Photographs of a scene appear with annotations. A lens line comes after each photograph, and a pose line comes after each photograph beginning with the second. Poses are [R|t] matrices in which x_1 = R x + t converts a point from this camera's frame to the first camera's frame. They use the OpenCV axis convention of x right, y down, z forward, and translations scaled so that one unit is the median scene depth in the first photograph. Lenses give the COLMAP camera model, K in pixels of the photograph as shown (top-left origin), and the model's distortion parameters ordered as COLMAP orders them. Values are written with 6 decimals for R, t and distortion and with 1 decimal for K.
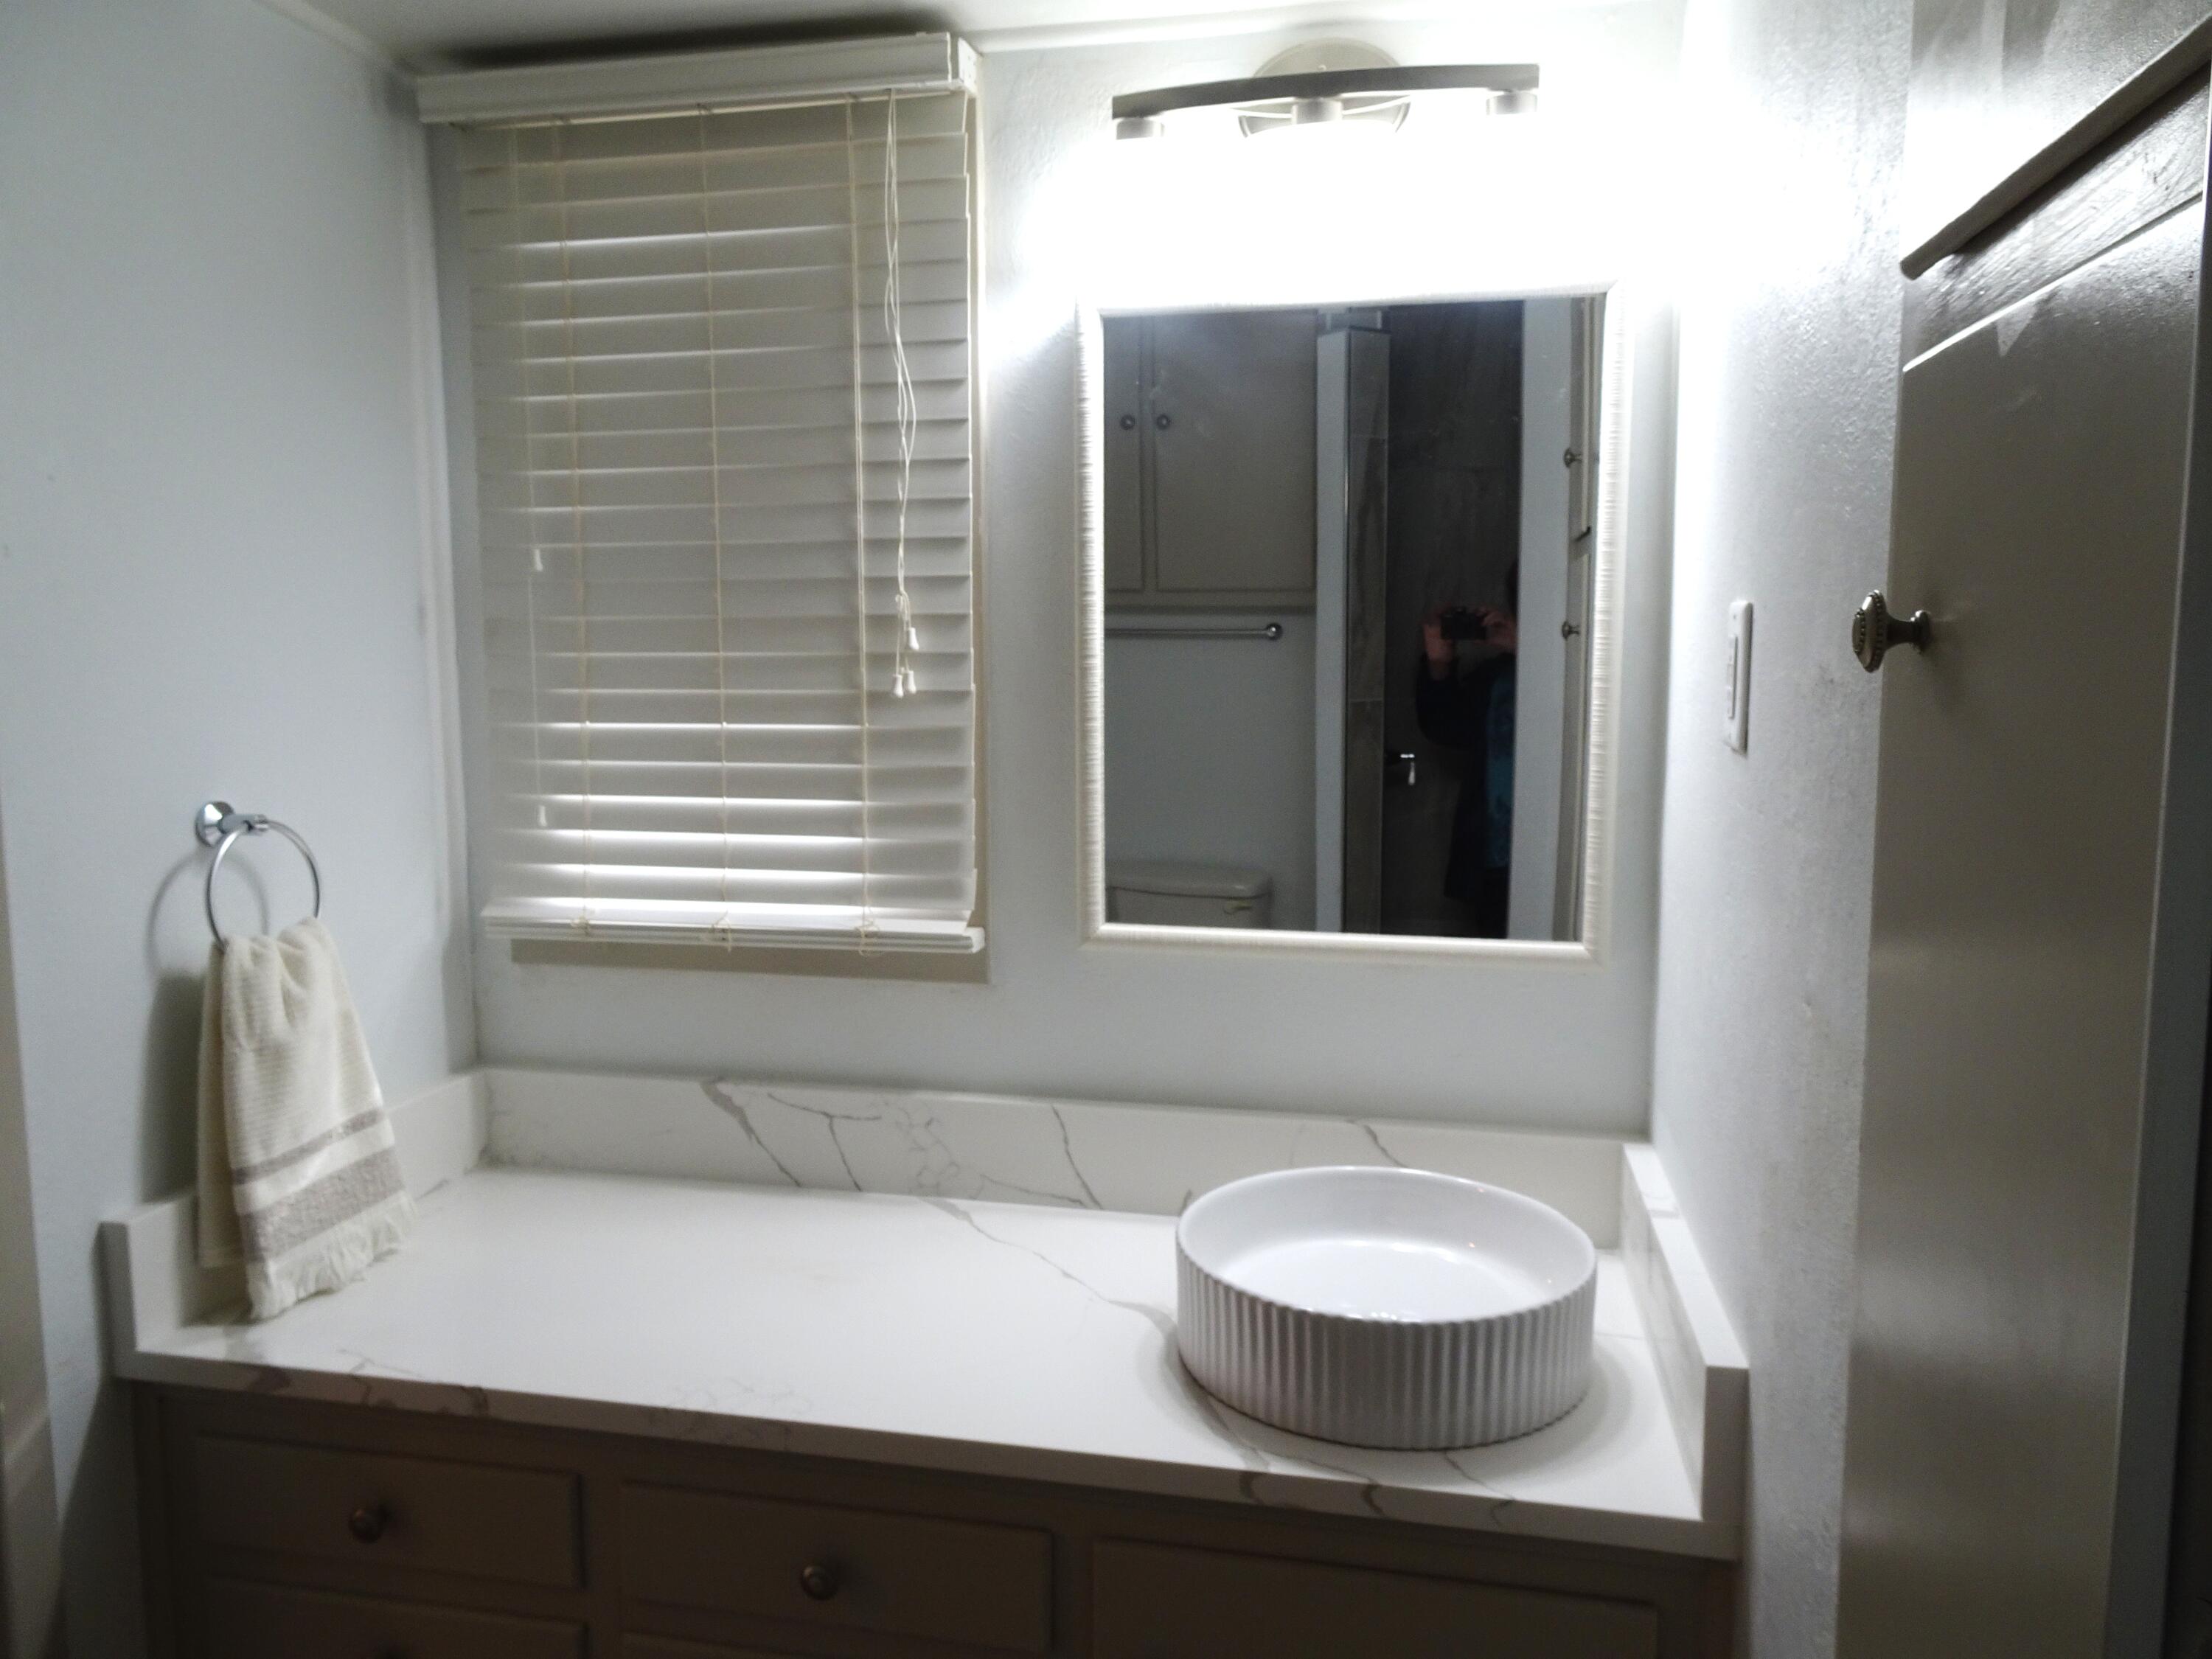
lens RADIAL K [[1573.1, 0, 1106.0], [0, 1573.1, 829.5], [0, 0, 1]] dist [0.011603, 0.002696]
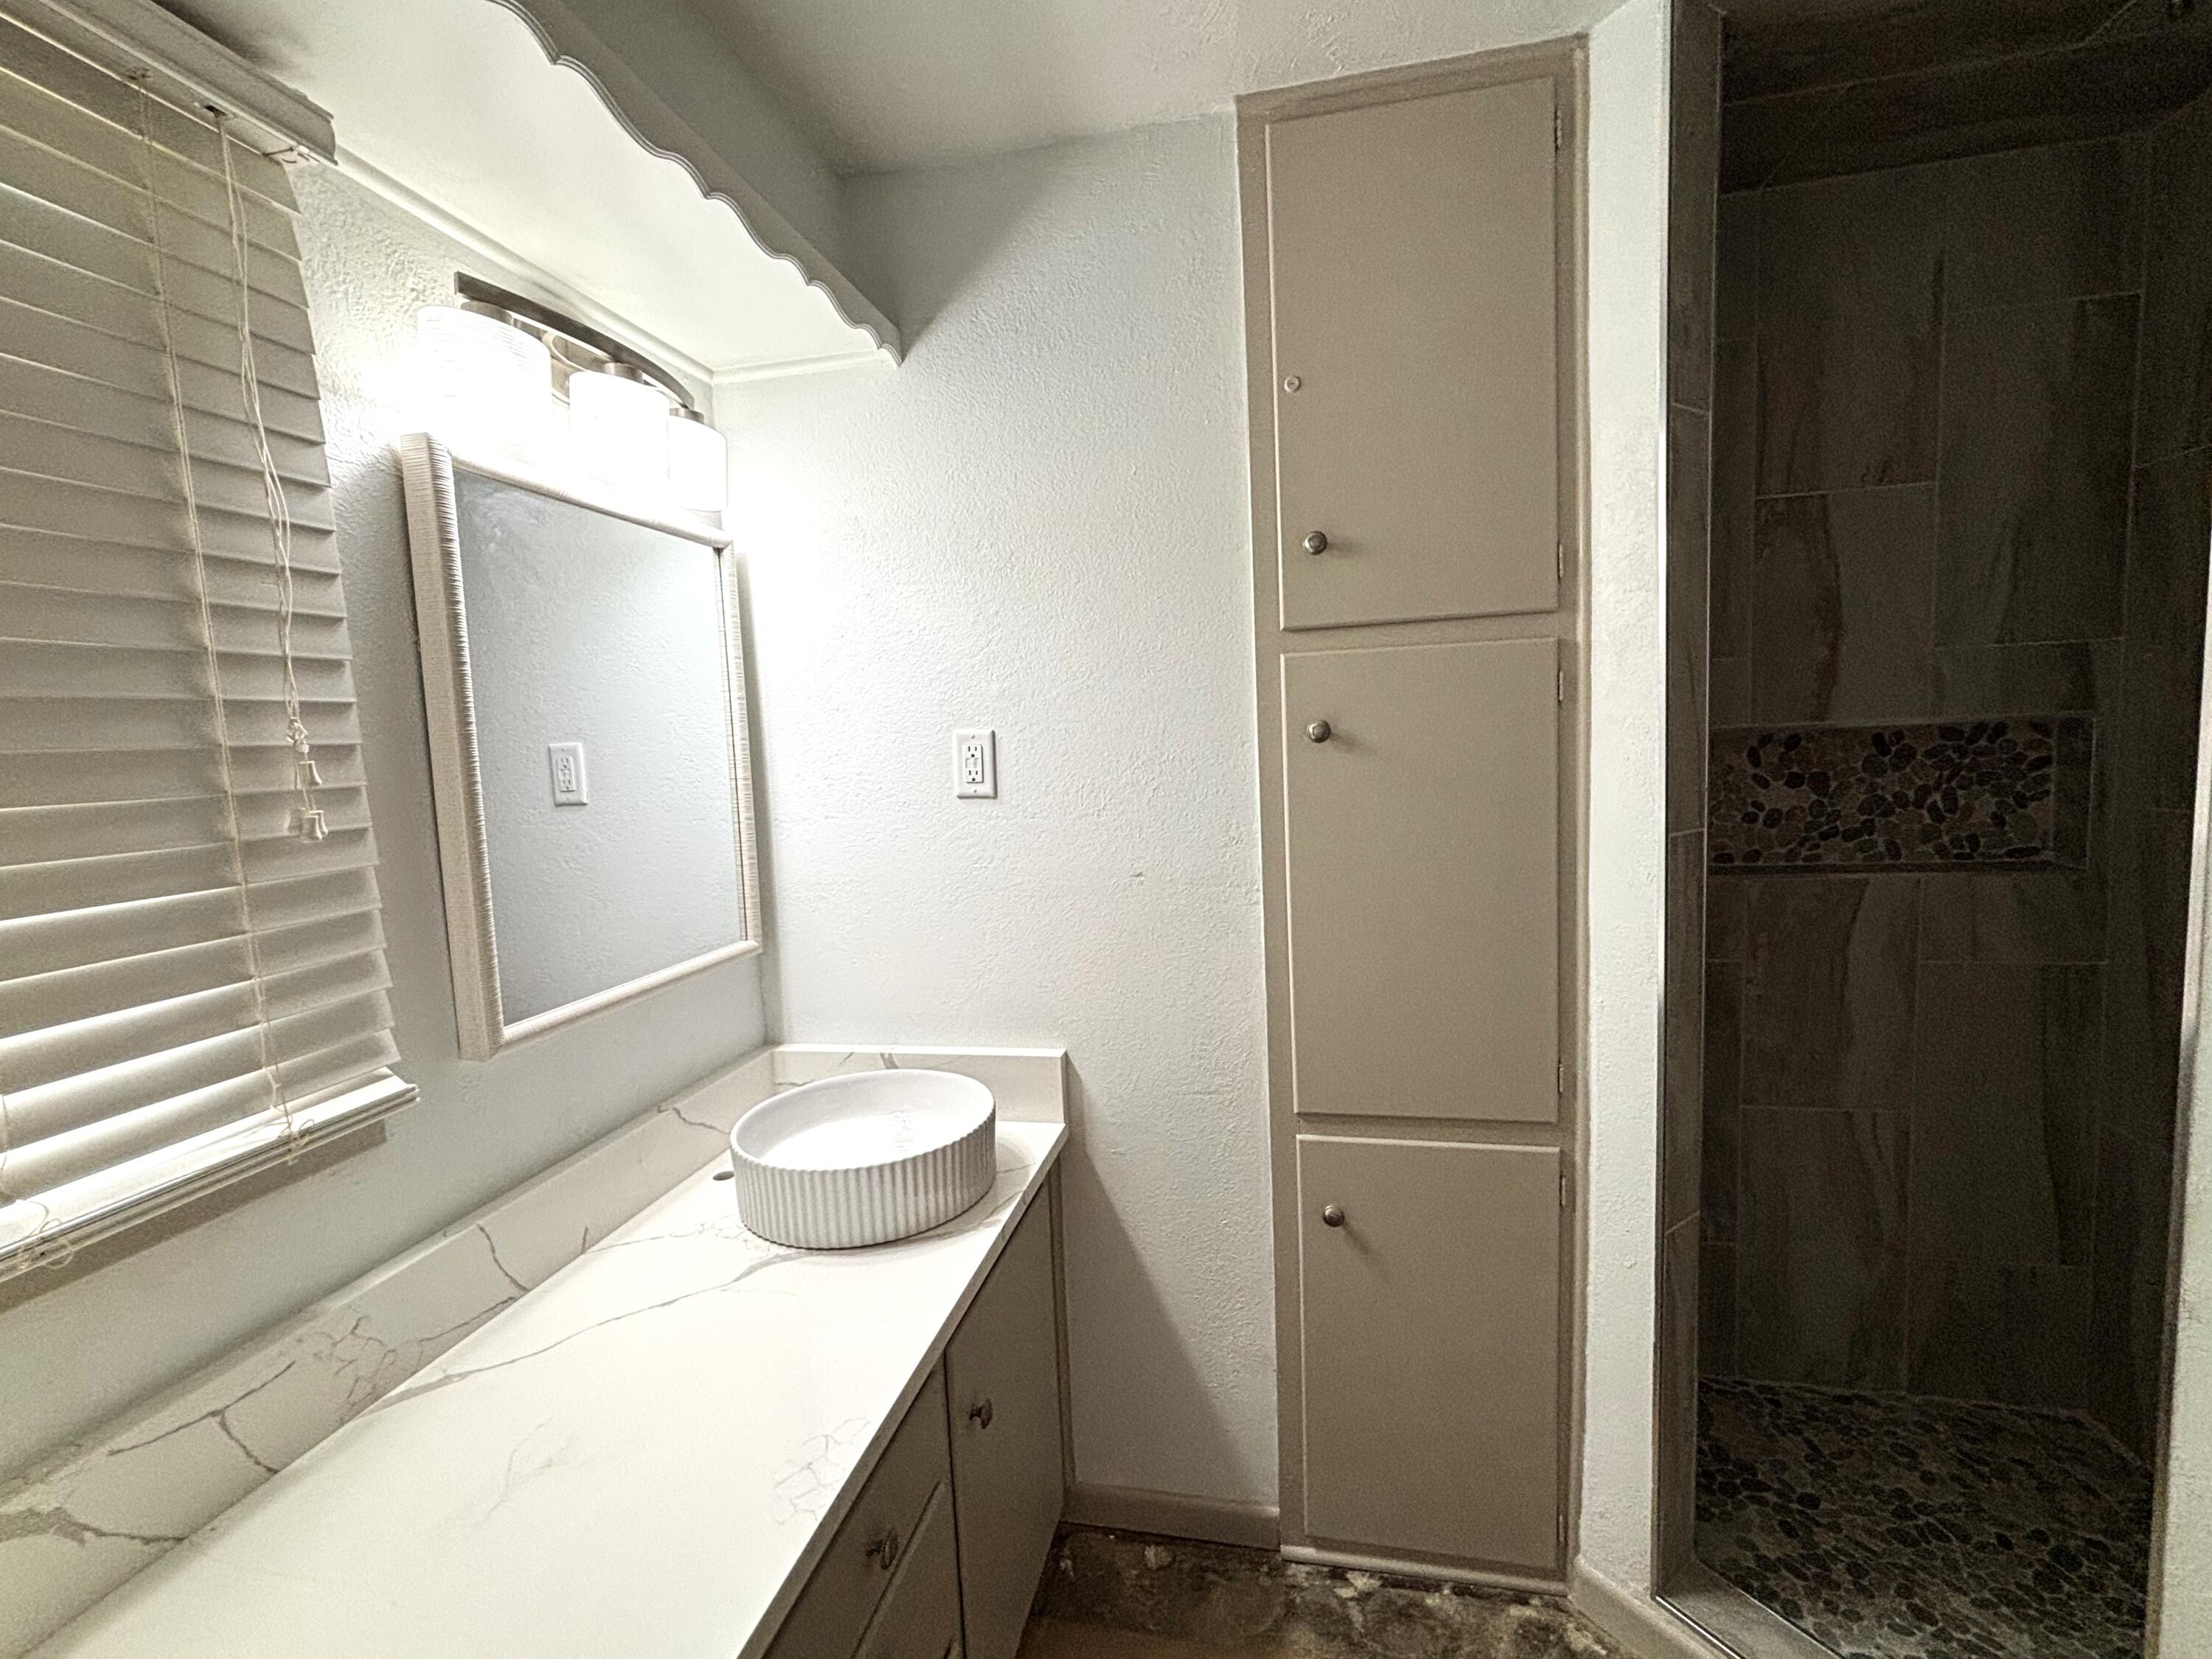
lens RADIAL K [[930.7, 0, 1108.9], [0, 930.7, 831.2], [0, 0, 1]] dist [-0.001921, -0.000940]
pose [[0.002668, -0.097542, 0.995228, -0.615447], [0.156334, 0.983035, 0.095928, -0.069546], [-0.987701, 0.155332, 0.017872, 0.554973]]
